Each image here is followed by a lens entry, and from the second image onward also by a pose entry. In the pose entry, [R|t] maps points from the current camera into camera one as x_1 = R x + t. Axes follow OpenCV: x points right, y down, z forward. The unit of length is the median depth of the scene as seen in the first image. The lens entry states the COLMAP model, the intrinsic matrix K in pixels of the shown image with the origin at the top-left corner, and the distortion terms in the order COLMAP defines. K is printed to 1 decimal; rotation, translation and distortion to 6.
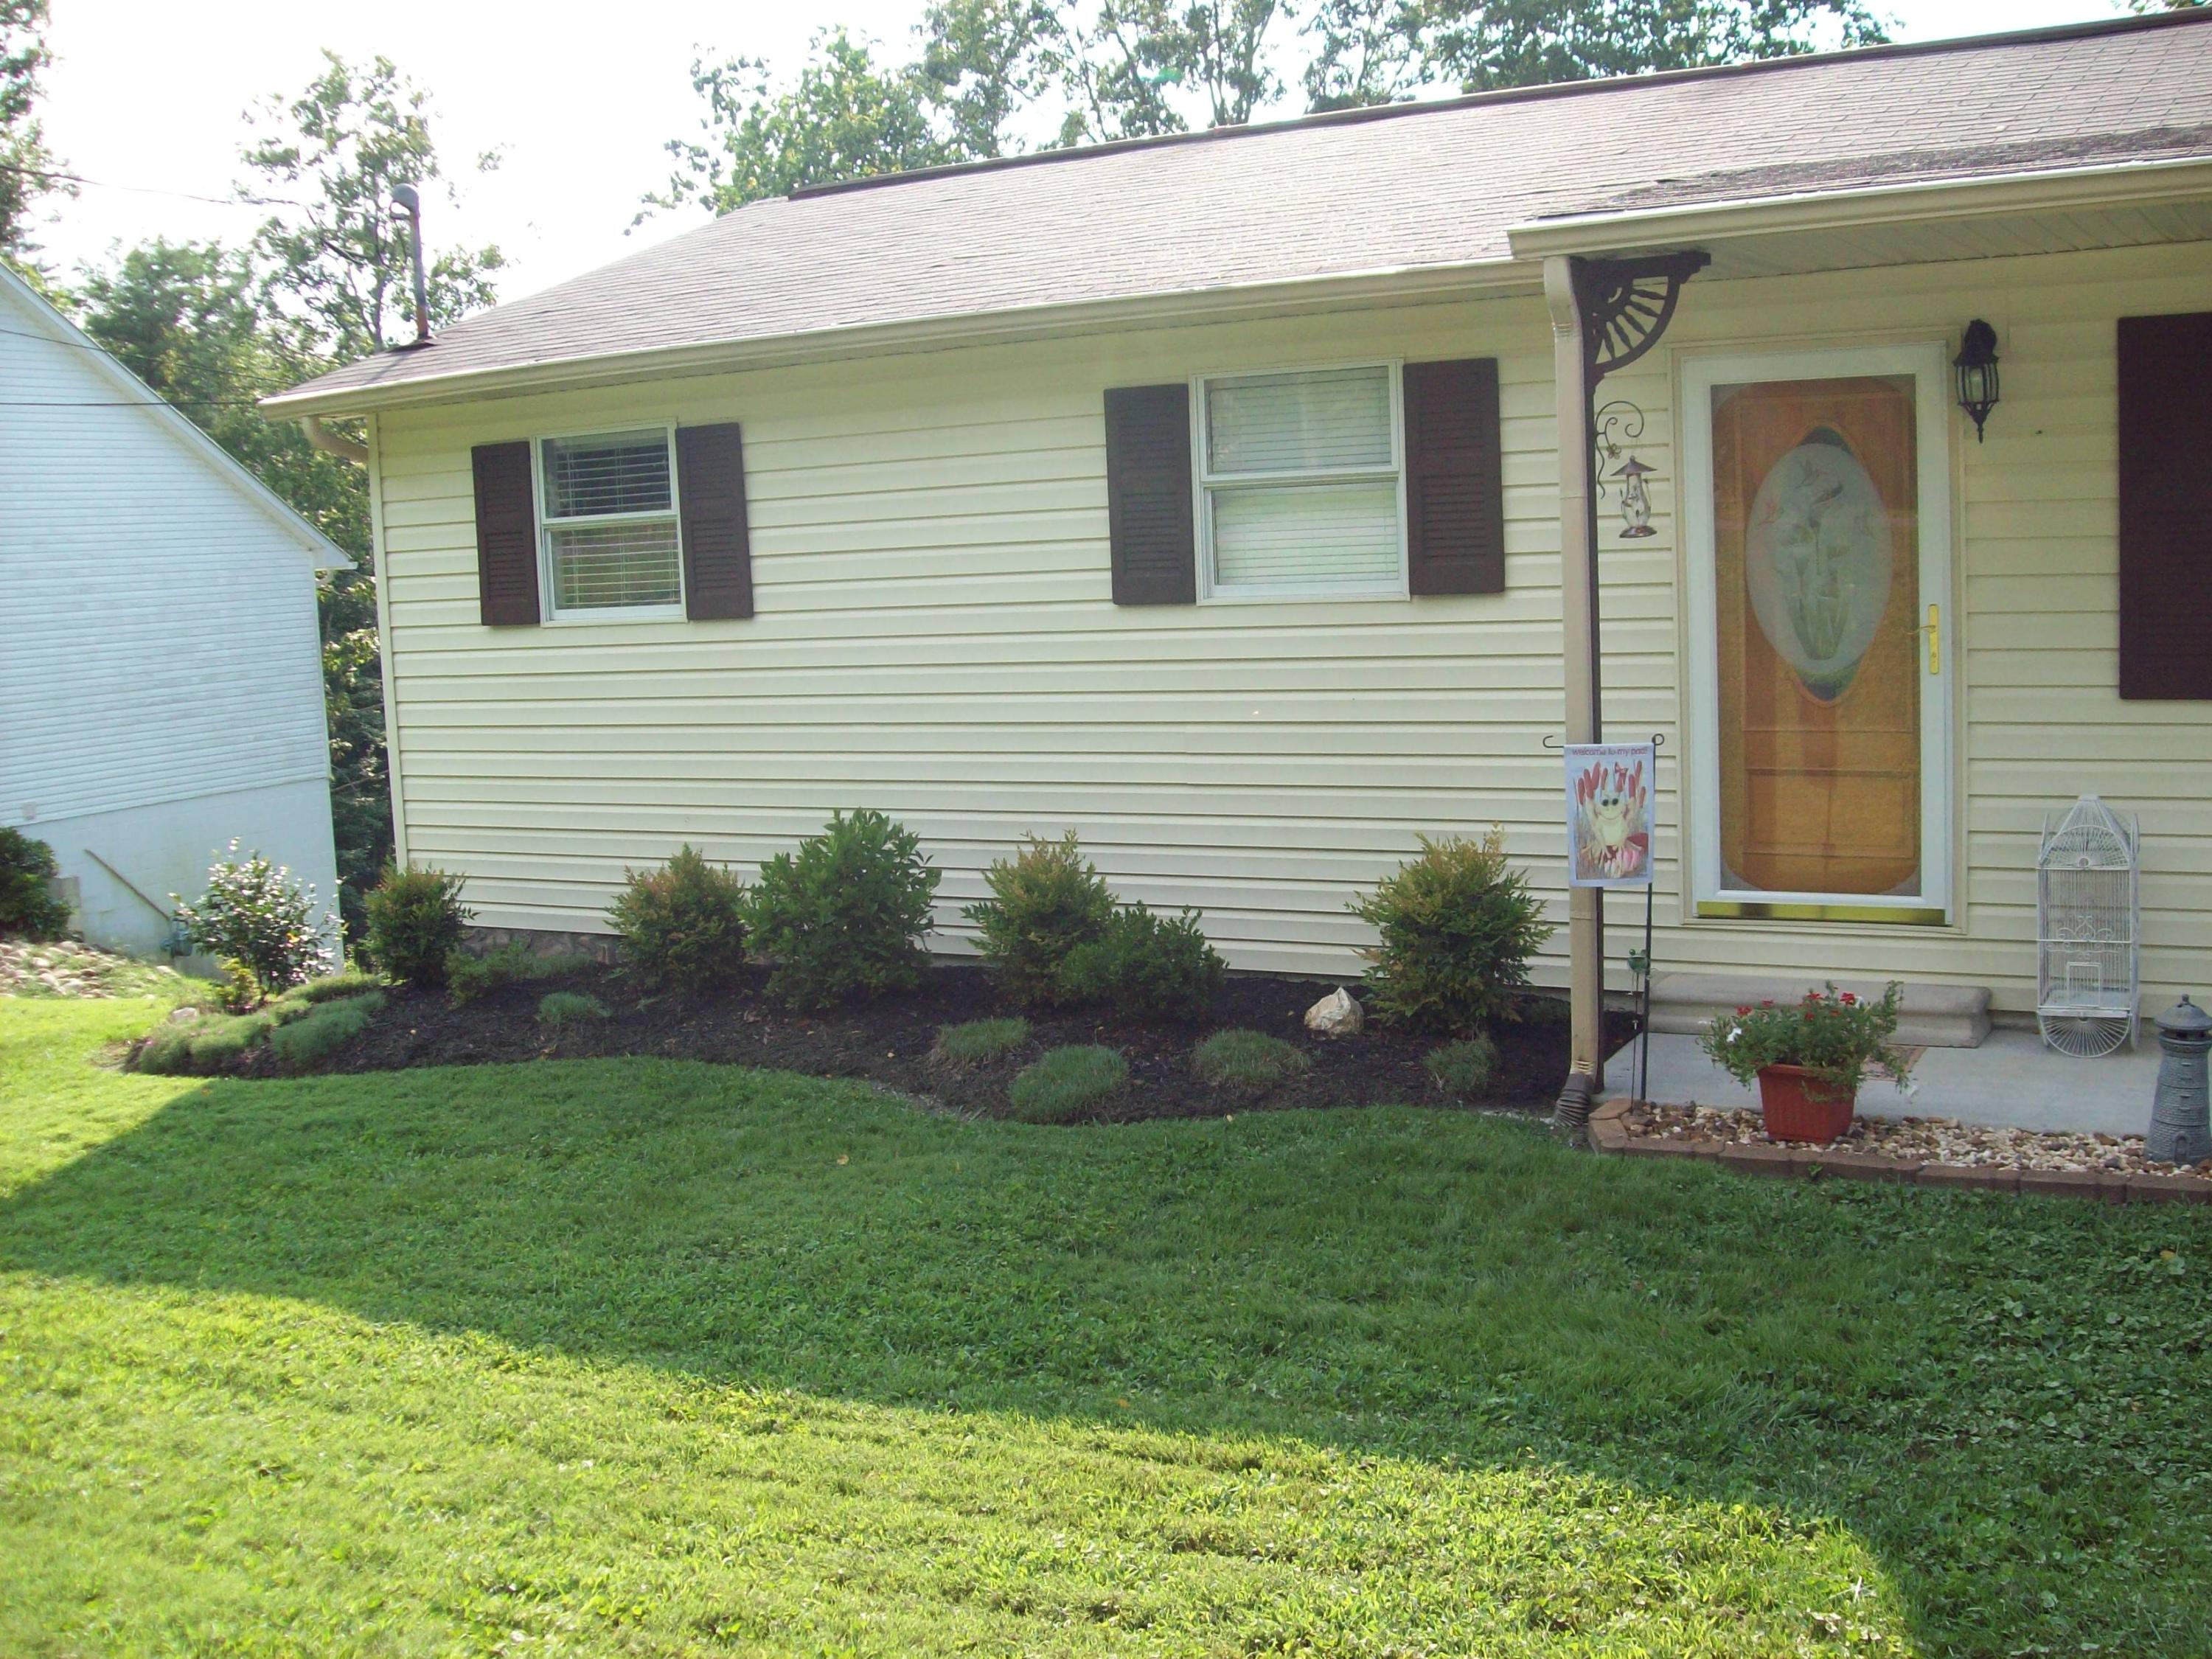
lens RADIAL K [[2372.3, 0, 1150.9], [0, 2372.3, 832.6], [0, 0, 1]] dist [-0.188092, 0.162664]
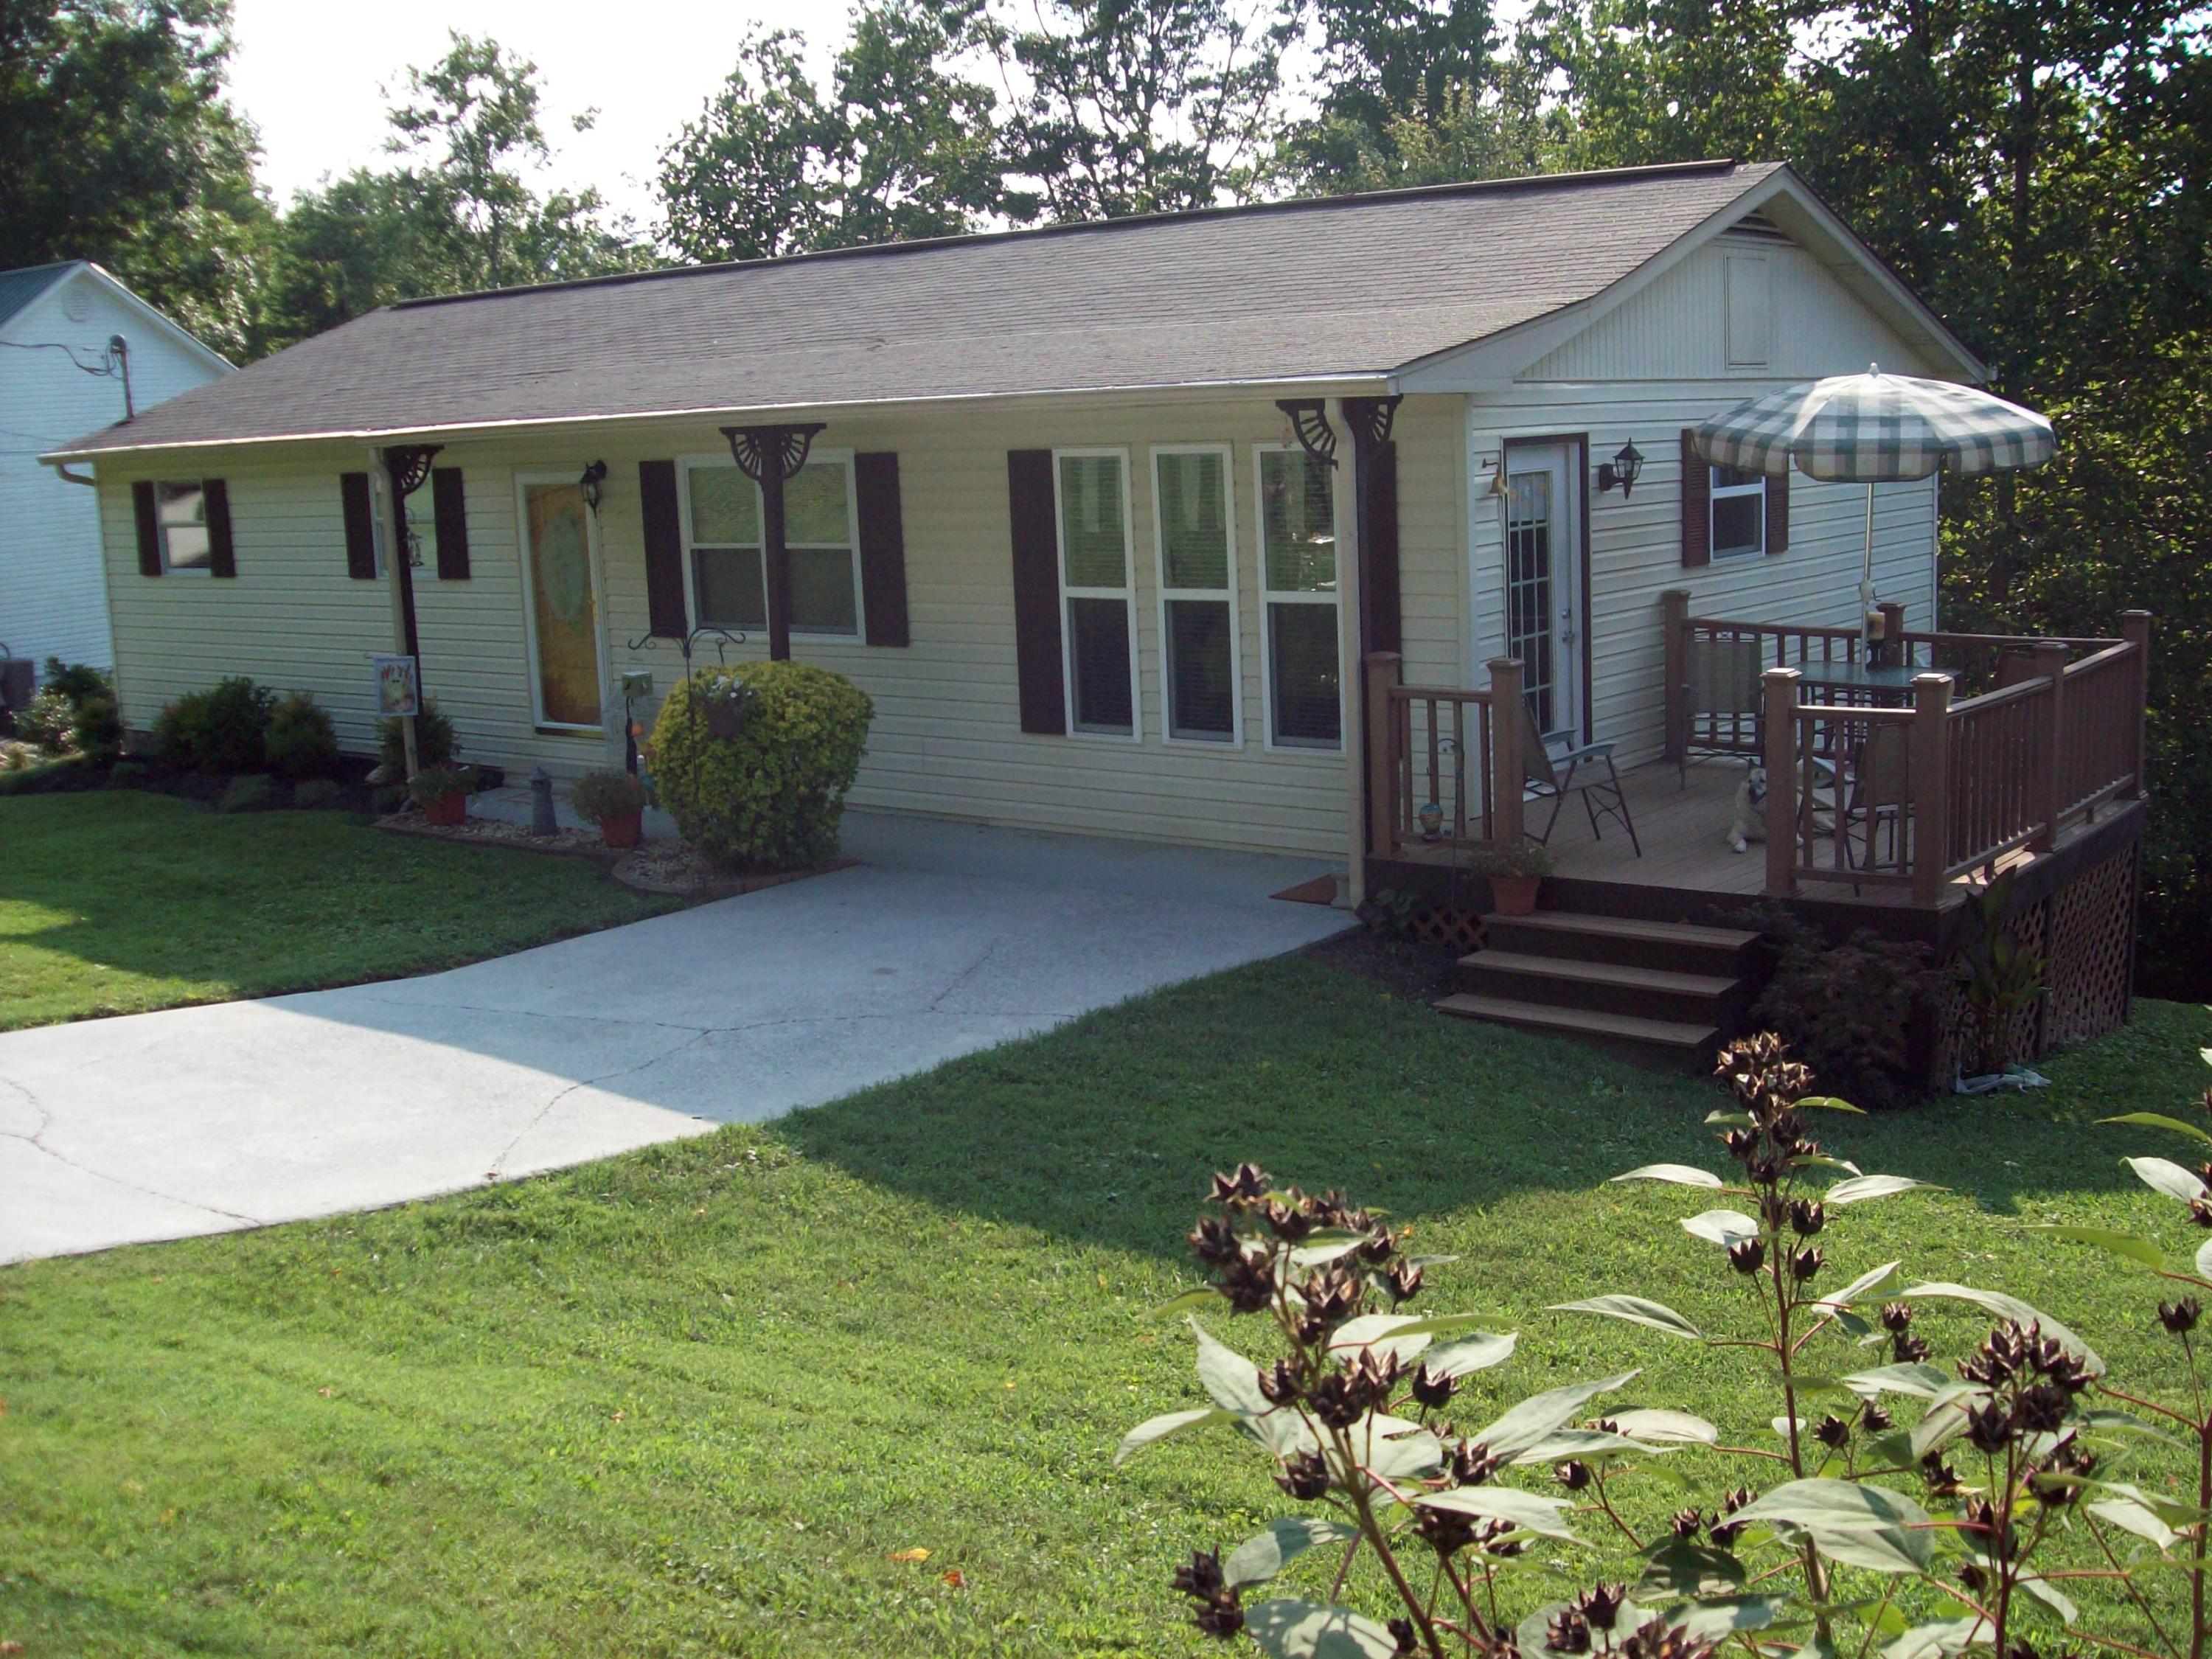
lens RADIAL K [[2372.3, 0, 1150.9], [0, 2372.3, 832.6], [0, 0, 1]] dist [-0.188092, 0.162664]
pose [[0.988245, 0.030981, -0.149705, 1.033736], [-0.020597, 0.997305, 0.070423, -0.033007], [0.151483, -0.066511, 0.986220, -0.948801]]
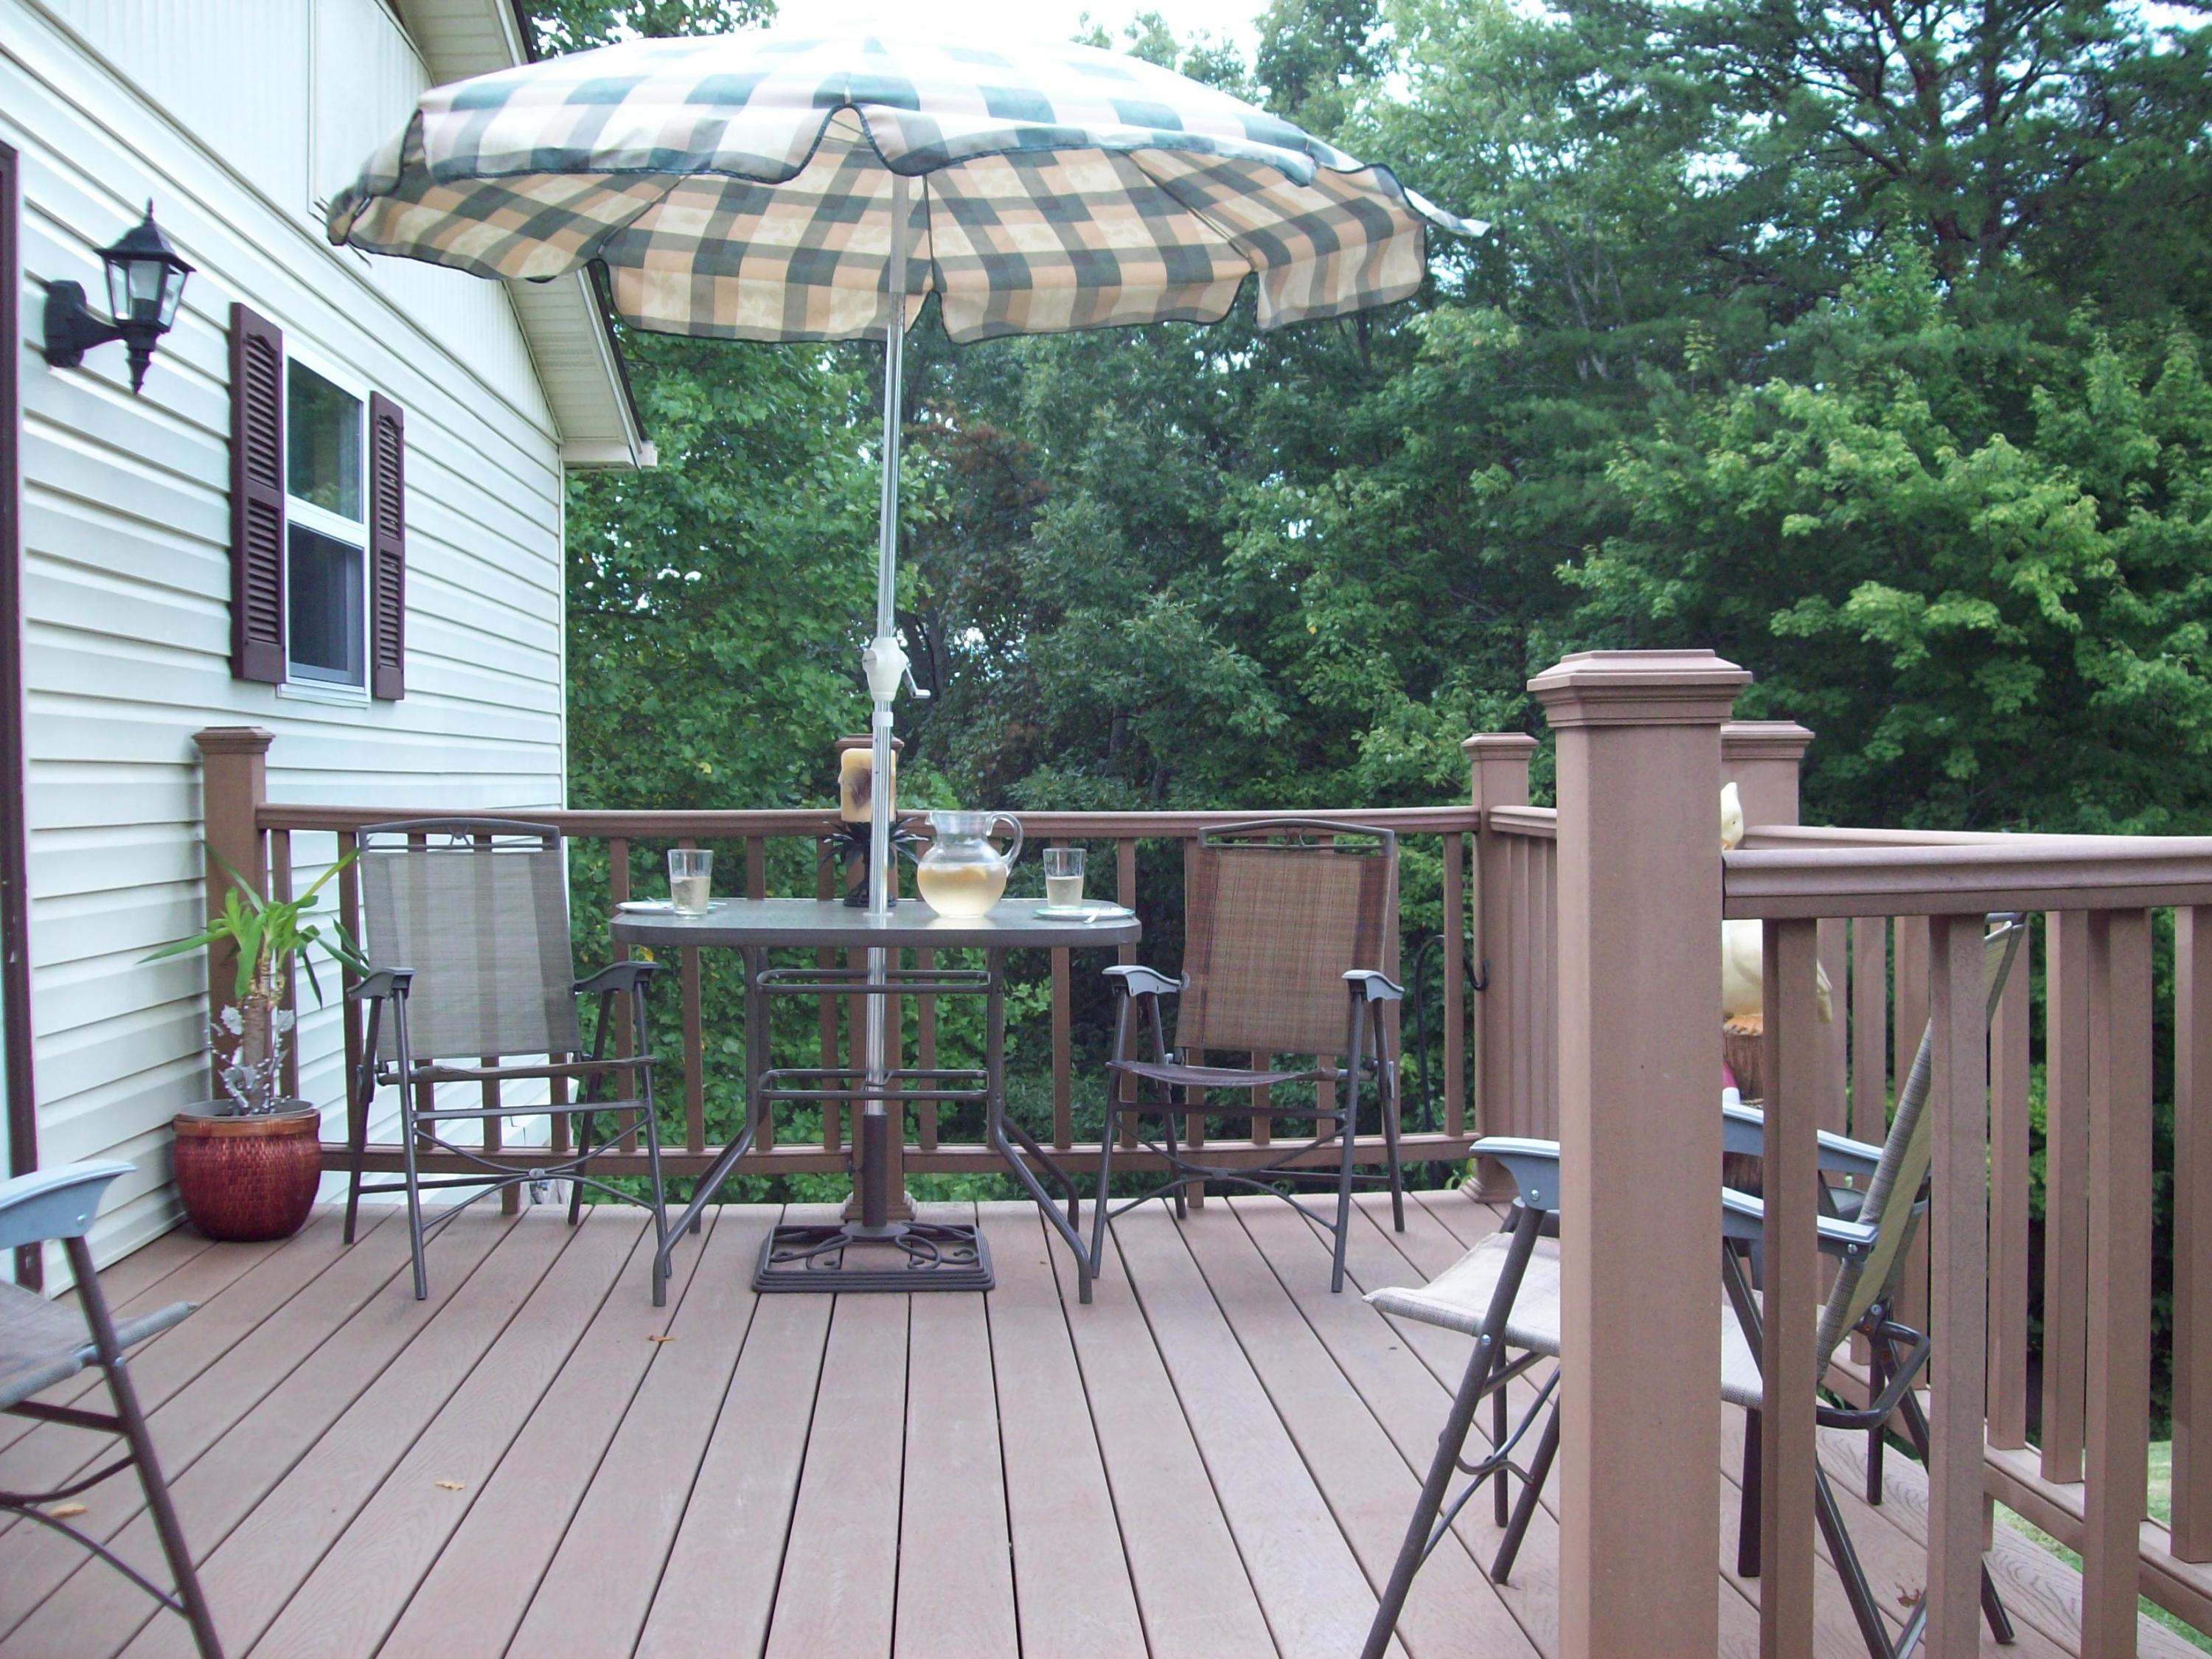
lens RADIAL K [[2360.3, 0, 1112.8], [0, 2360.3, 796.2], [0, 0, 1]] dist [-0.249416, 0.271900]
pose [[0.835871, 0.028272, 0.548198, 1.019745], [0.041789, 0.992497, -0.114905, -0.004386], [-0.547334, 0.118954, 0.828418, 0.123321]]
